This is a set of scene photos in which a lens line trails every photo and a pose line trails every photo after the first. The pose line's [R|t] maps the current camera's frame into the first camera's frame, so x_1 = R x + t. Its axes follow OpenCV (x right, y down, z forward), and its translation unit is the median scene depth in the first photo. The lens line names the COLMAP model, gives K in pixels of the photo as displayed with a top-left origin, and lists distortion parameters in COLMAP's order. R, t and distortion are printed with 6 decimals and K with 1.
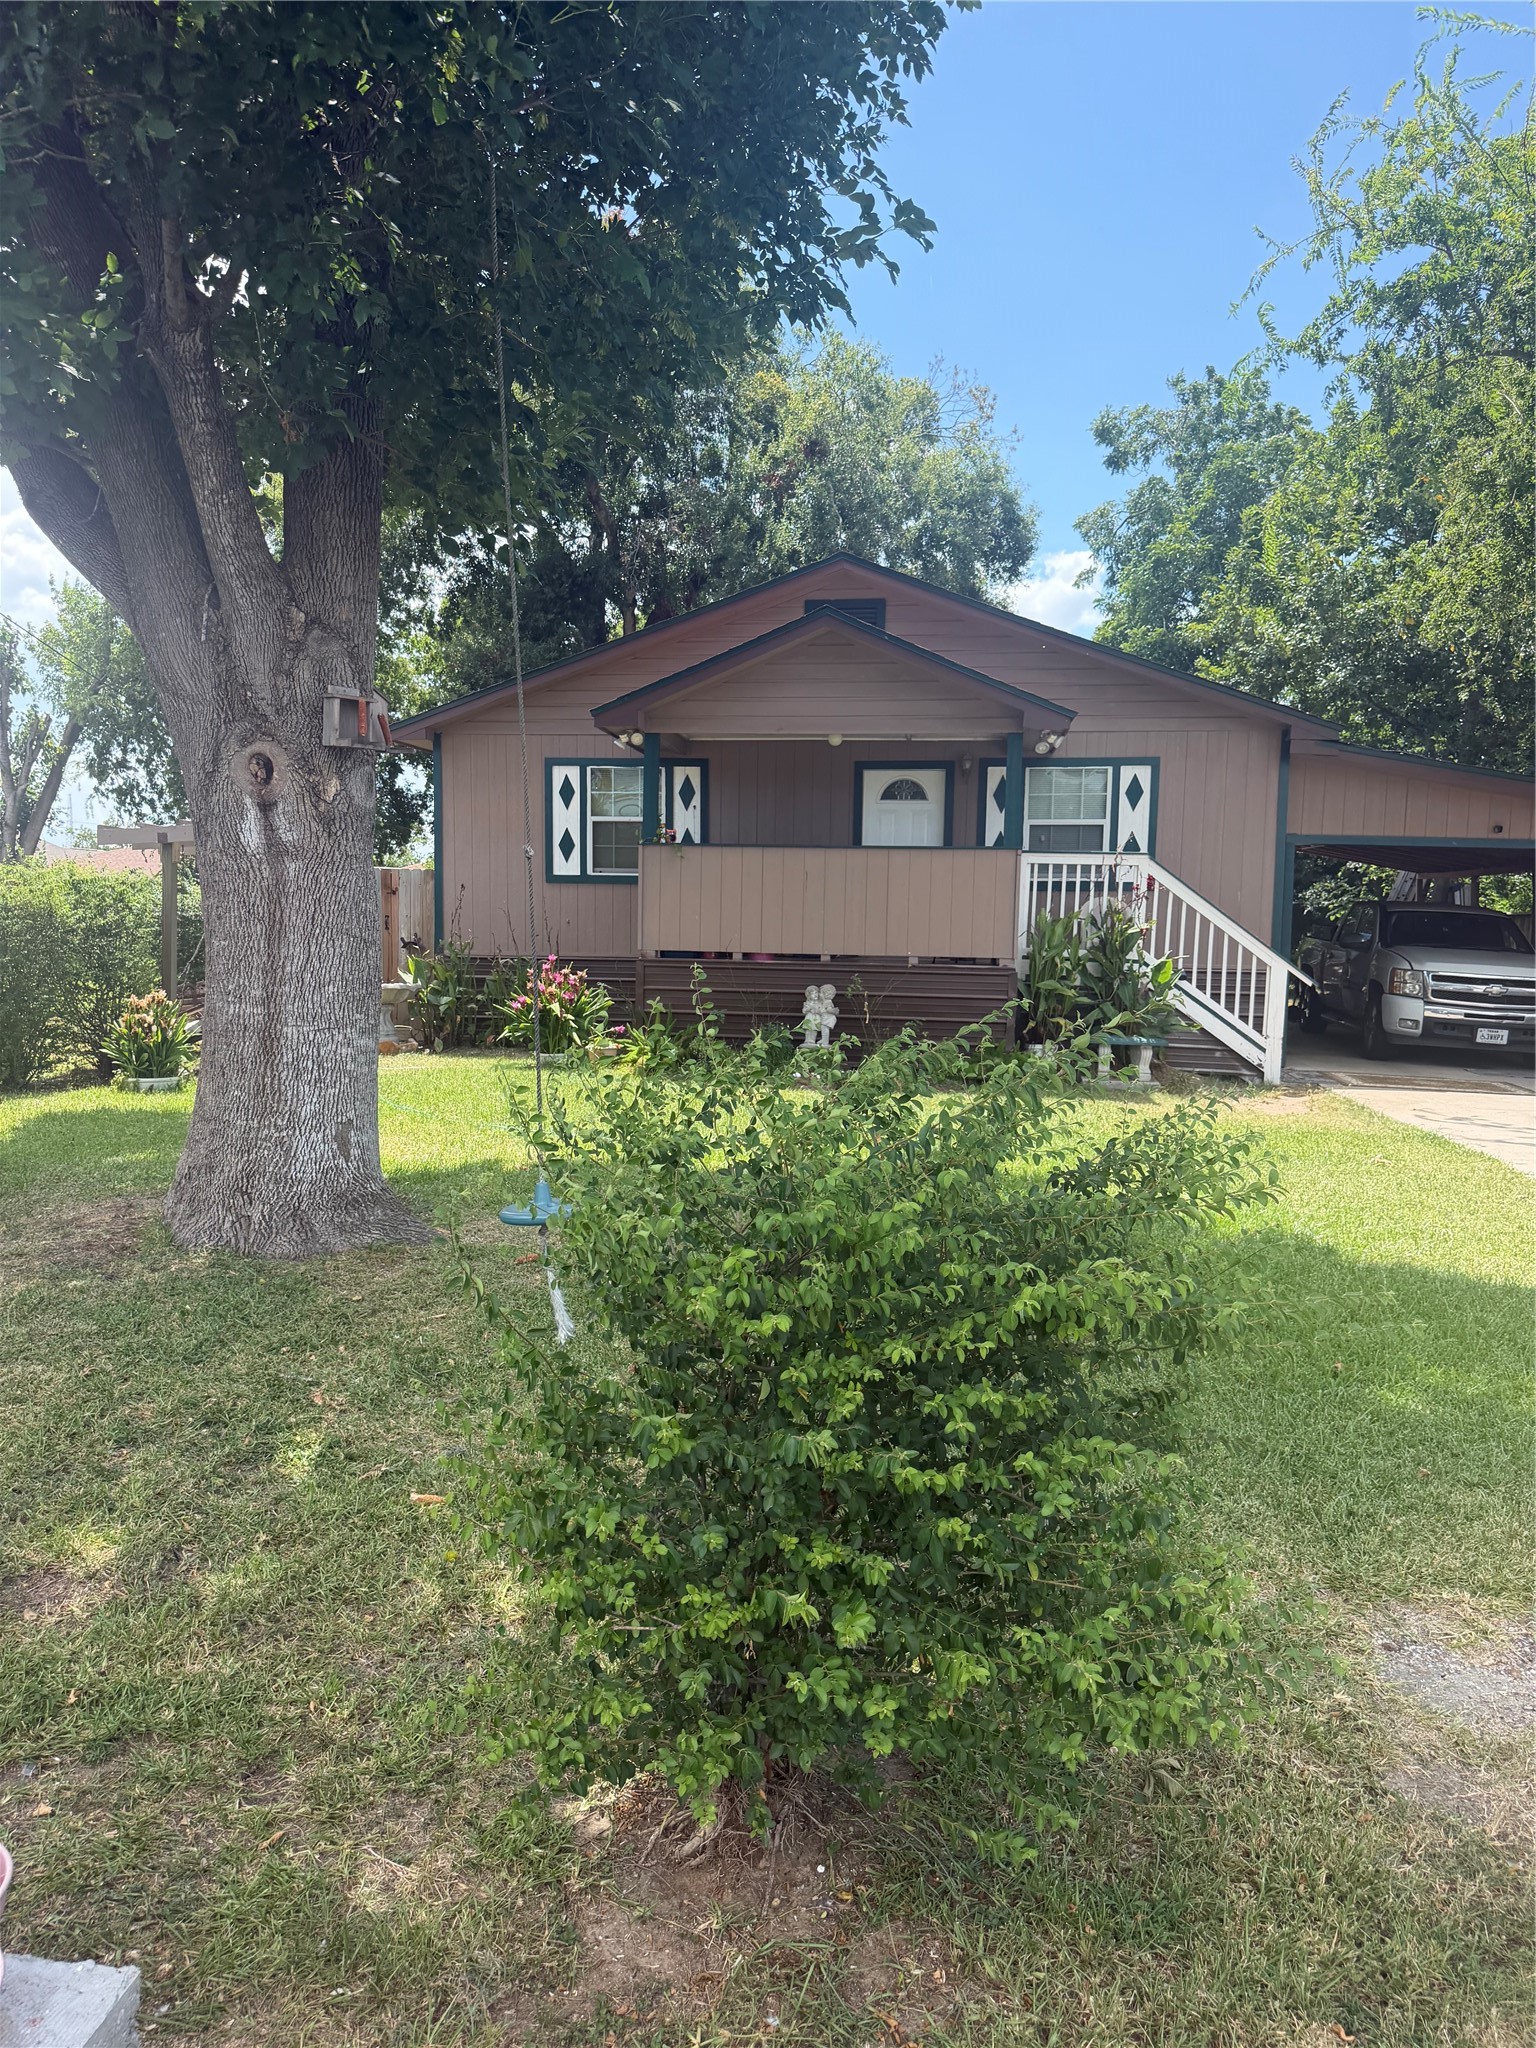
lens RADIAL K [[1434.8, 0, 768.0], [0, 1434.8, 1024.0], [0, 0, 1]] dist [0.068767, 0.000709]
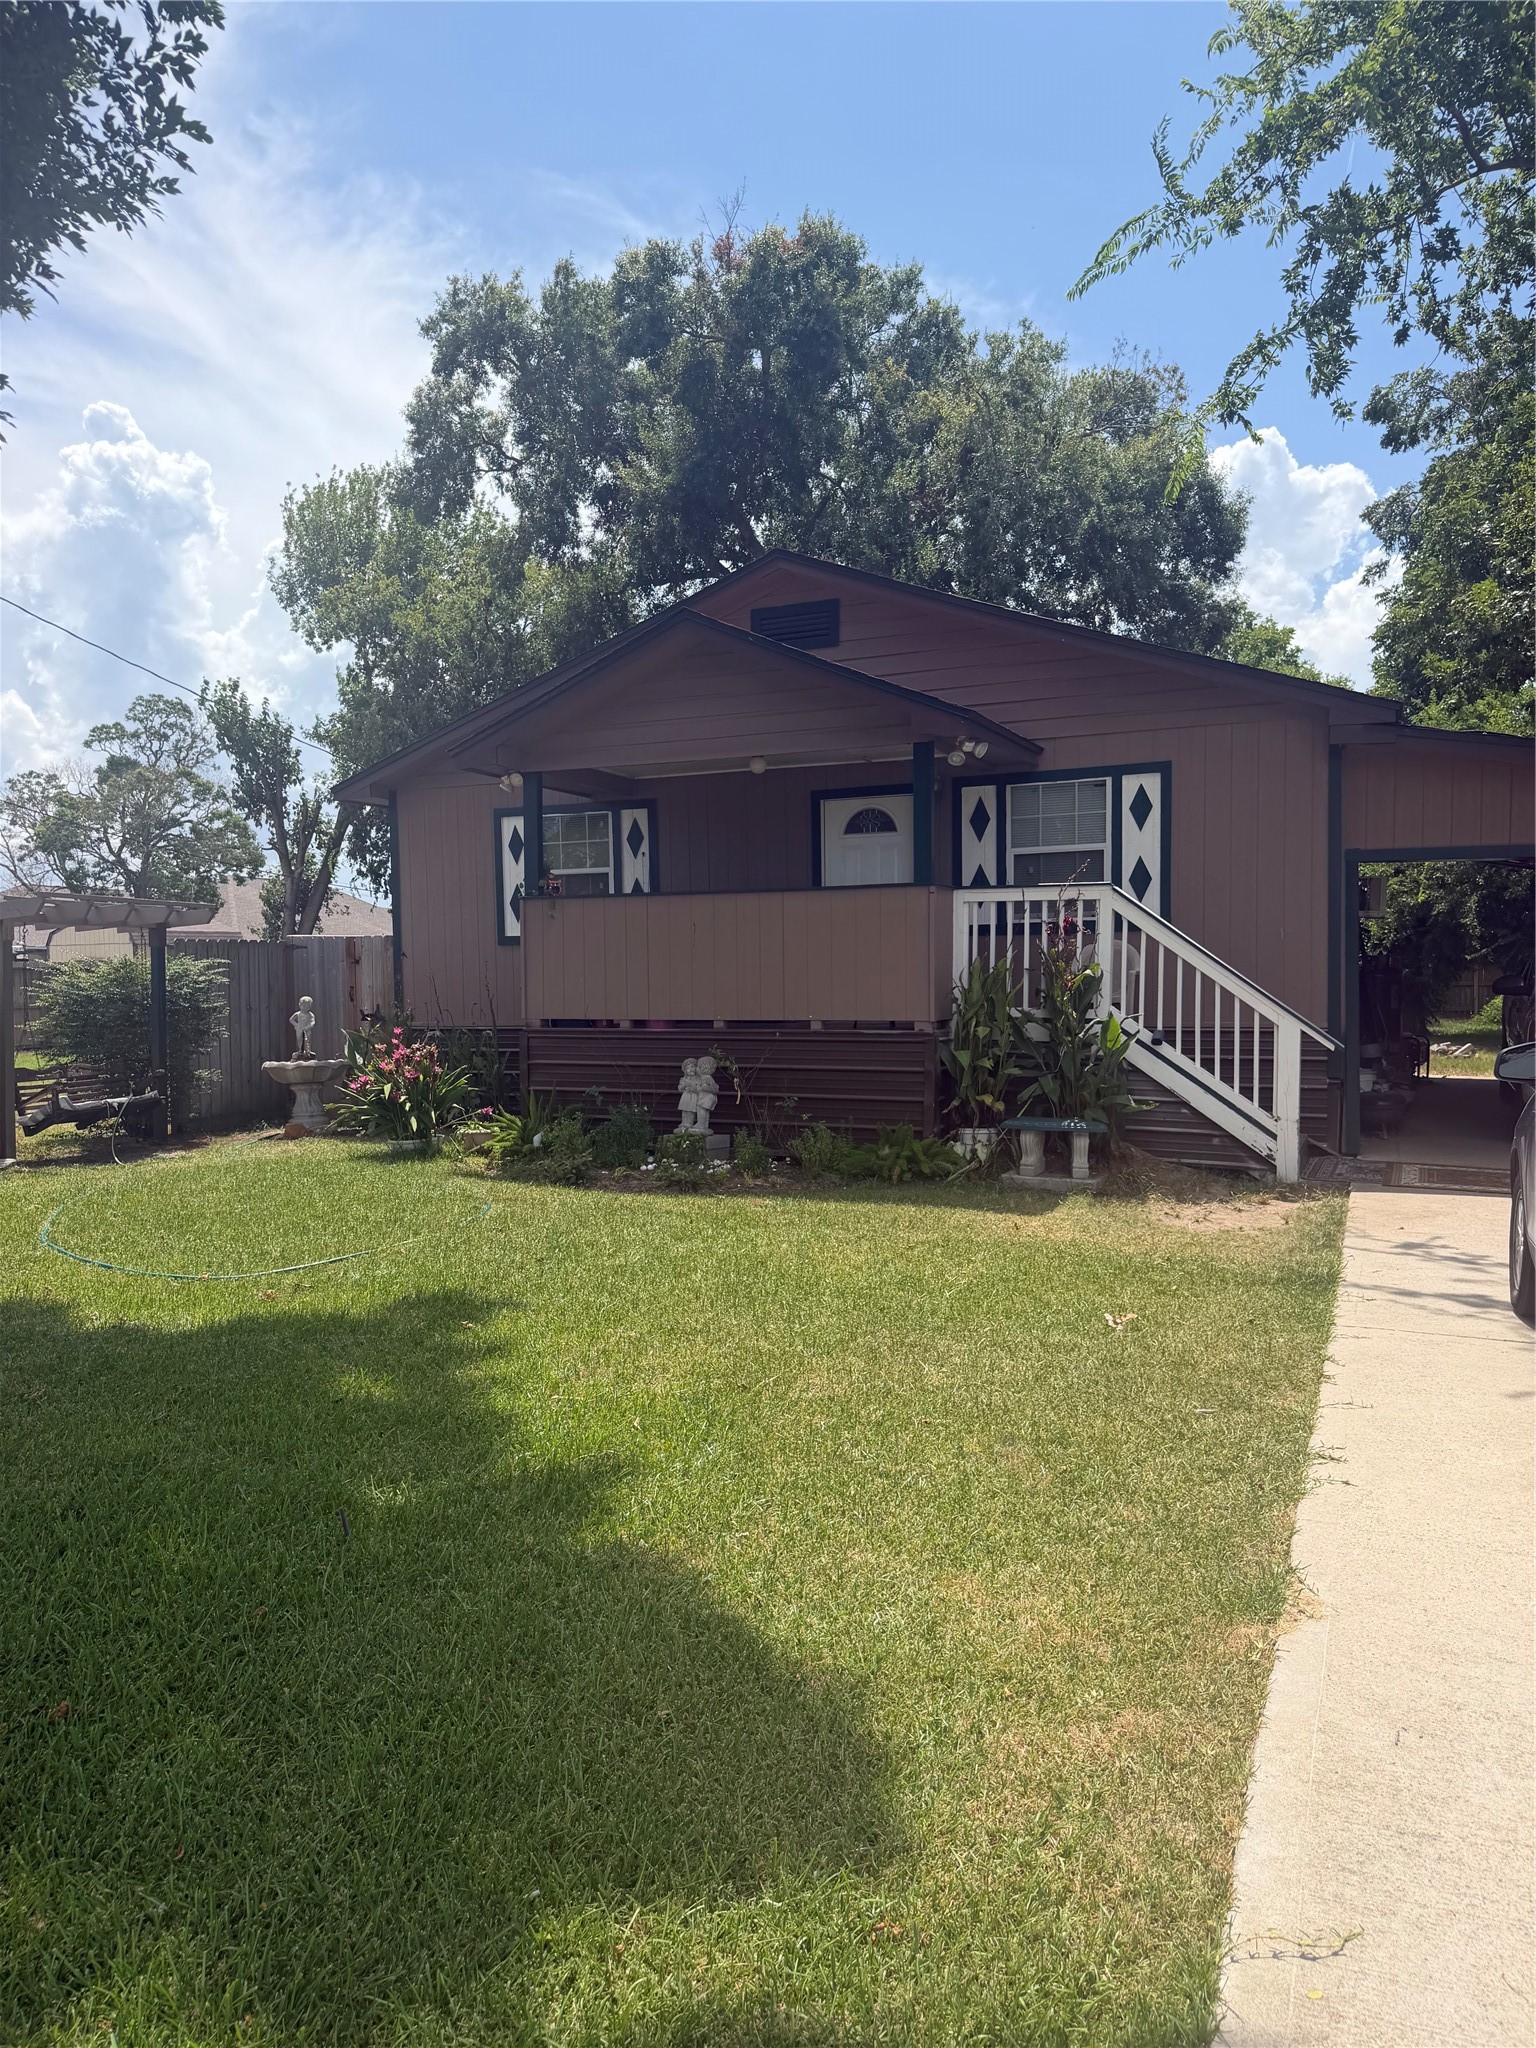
lens RADIAL K [[1401.0, 0, 768.0], [0, 1401.0, 1024.0], [0, 0, 1]] dist [0.033388, 0.000937]
pose [[0.959637, -0.017863, -0.280674, 0.273248], [0.009102, 0.999431, -0.032485, -0.017580], [0.281095, 0.028619, 0.959253, 0.201778]]
